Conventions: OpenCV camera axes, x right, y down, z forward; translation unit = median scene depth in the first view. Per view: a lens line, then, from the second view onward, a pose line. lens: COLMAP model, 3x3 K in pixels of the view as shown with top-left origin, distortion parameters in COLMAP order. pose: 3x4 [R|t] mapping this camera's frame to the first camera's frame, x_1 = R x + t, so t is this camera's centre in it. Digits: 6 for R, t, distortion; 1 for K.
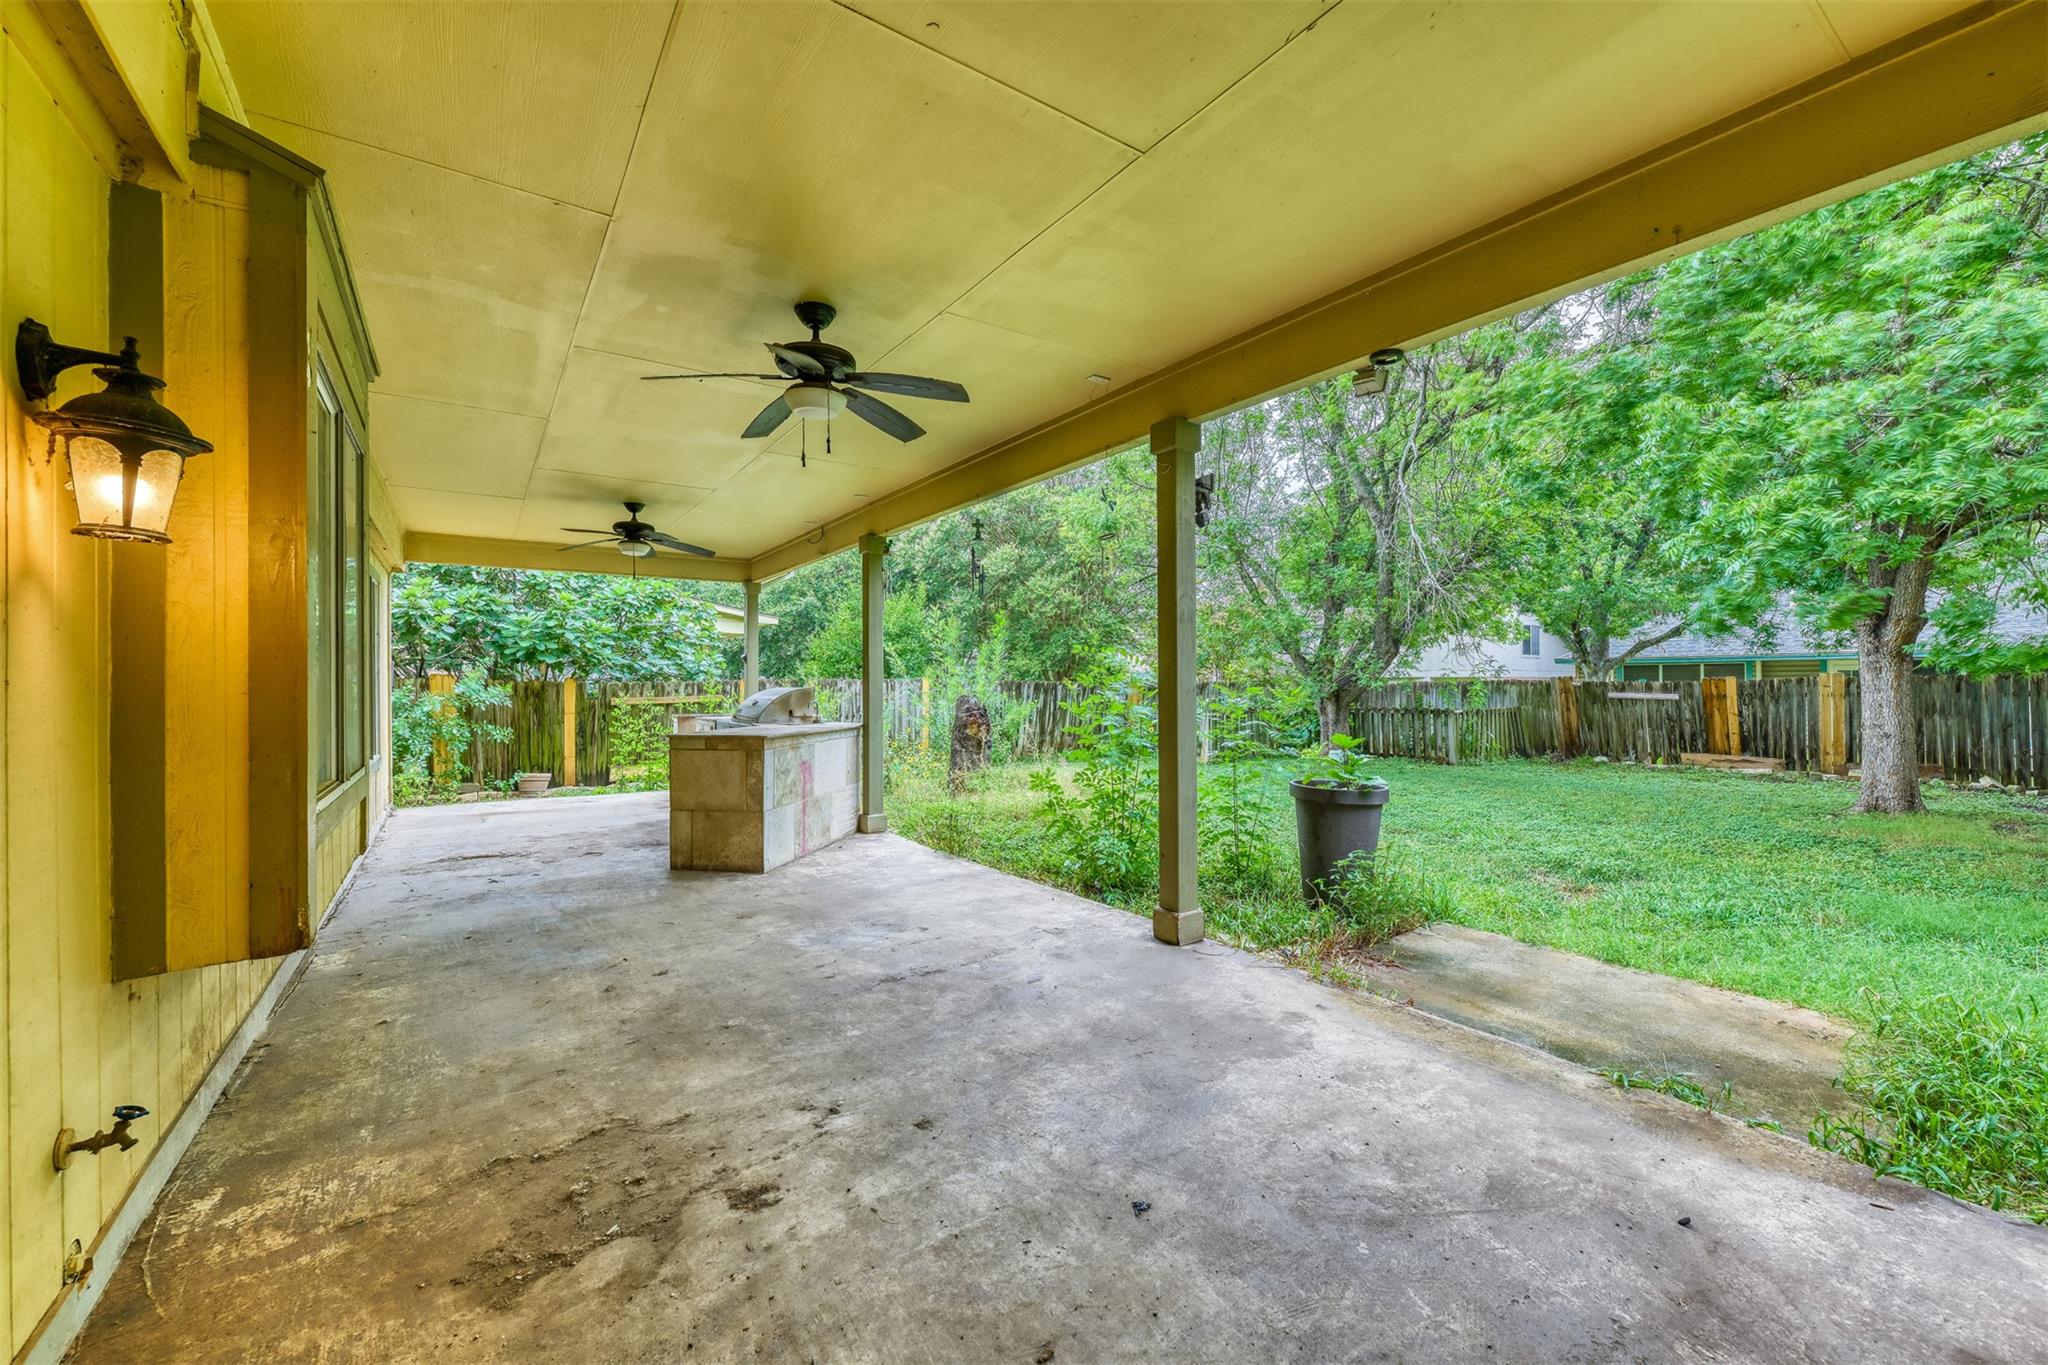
lens RADIAL K [[808.0, 0, 1023.9], [0, 808.0, 683.0], [0, 0, 1]] dist [0.001529, -0.000052]
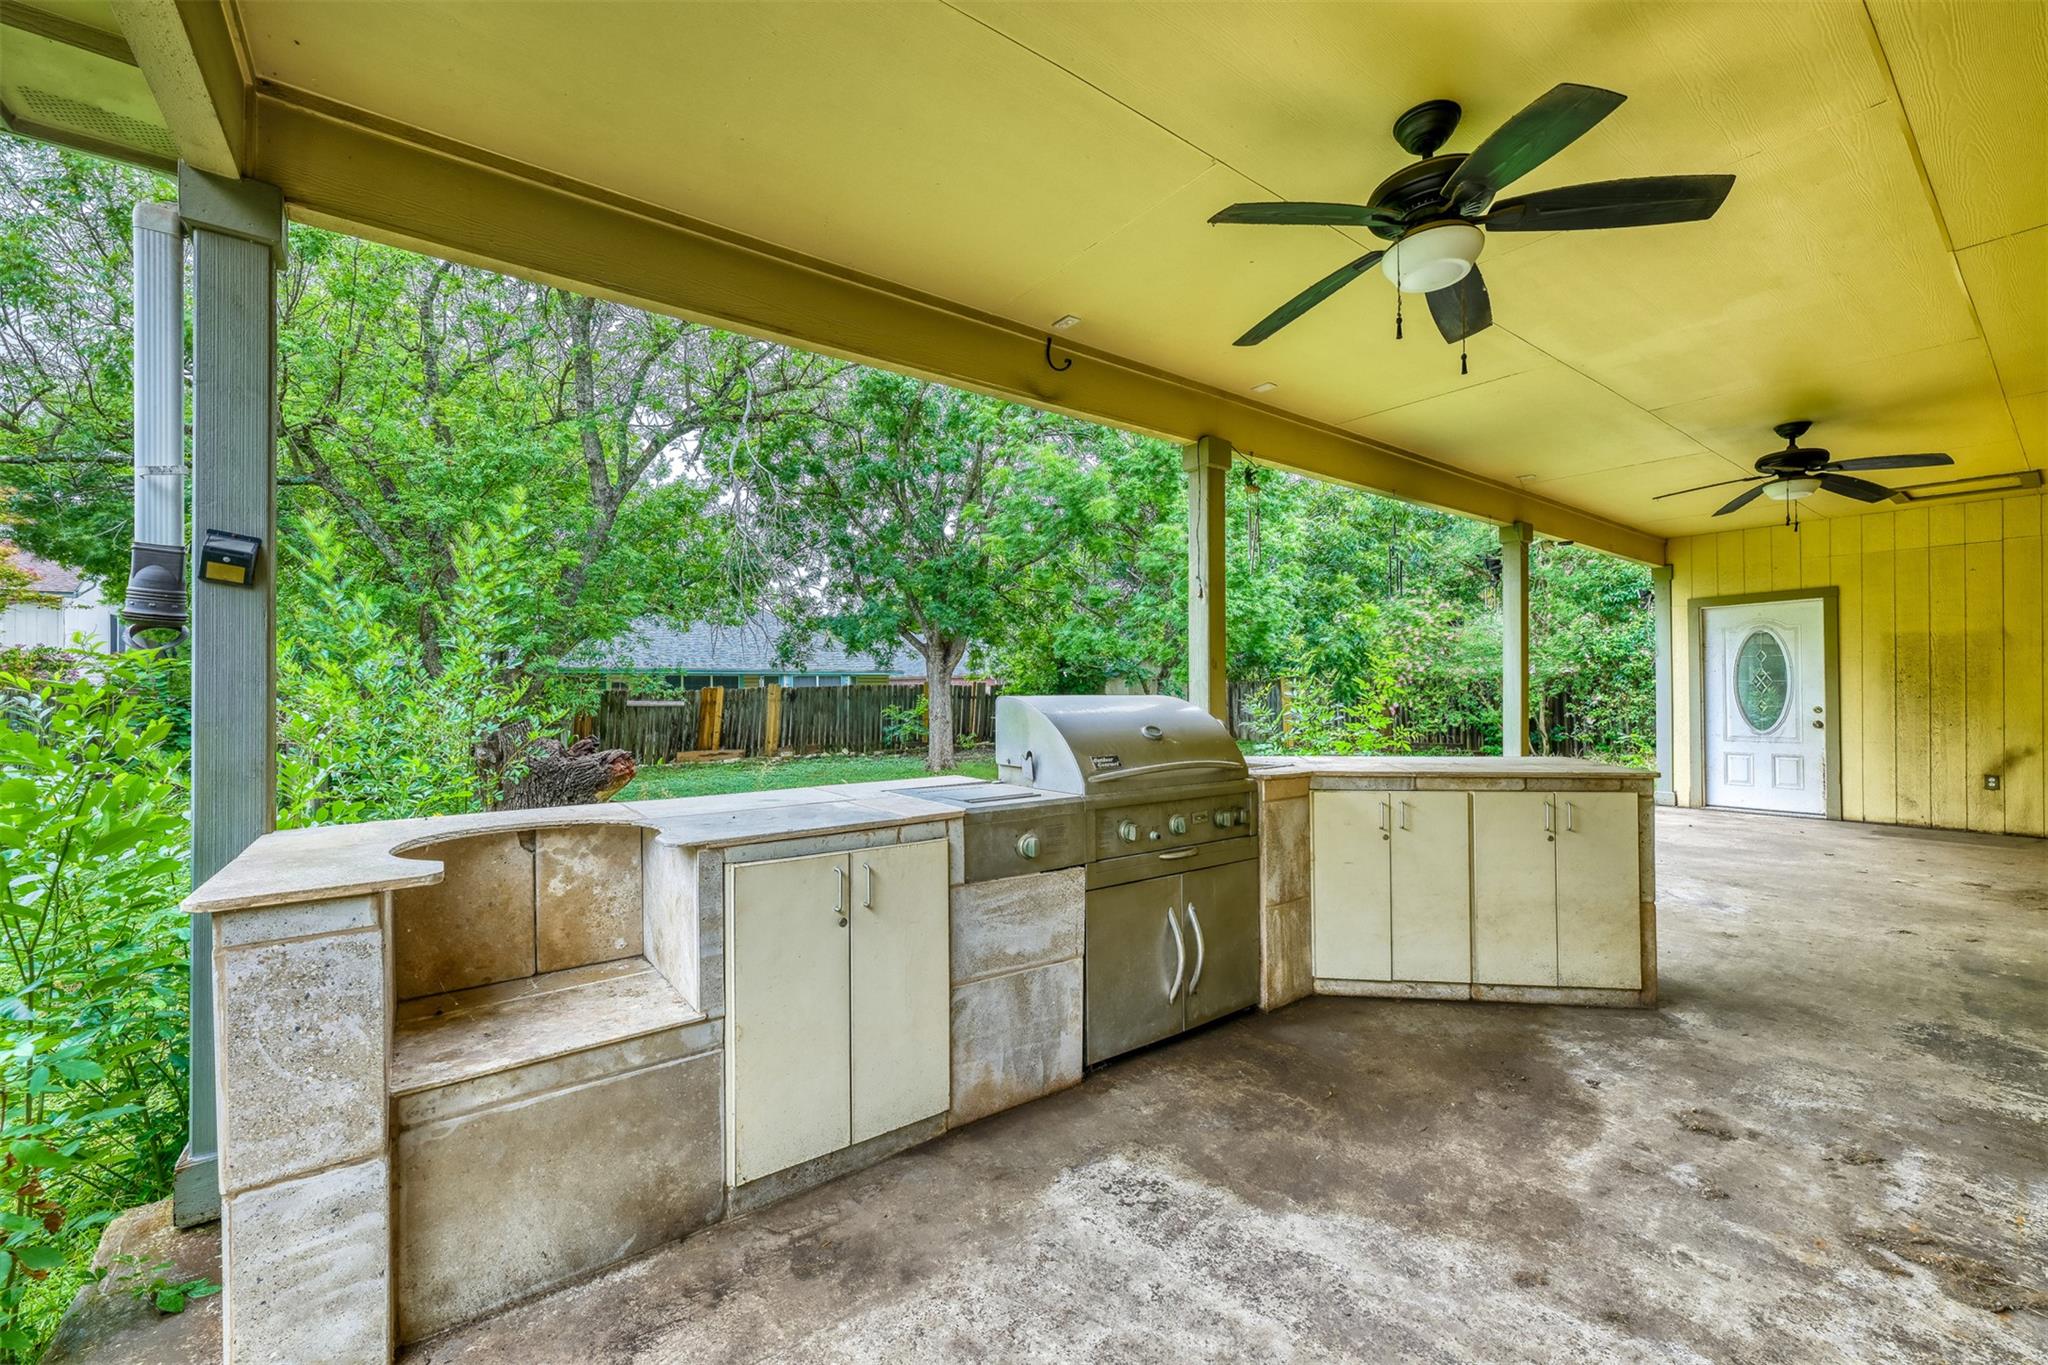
lens RADIAL K [[808.0, 0, 1025.8], [0, 808.0, 689.2], [0, 0, 1]] dist [0.001529, -0.000052]
pose [[-0.037920, 0.009988, 0.999231, -0.391370], [0.002147, 0.999949, -0.009914, 0.008937], [-0.999278, 0.001769, -0.037940, 0.568447]]
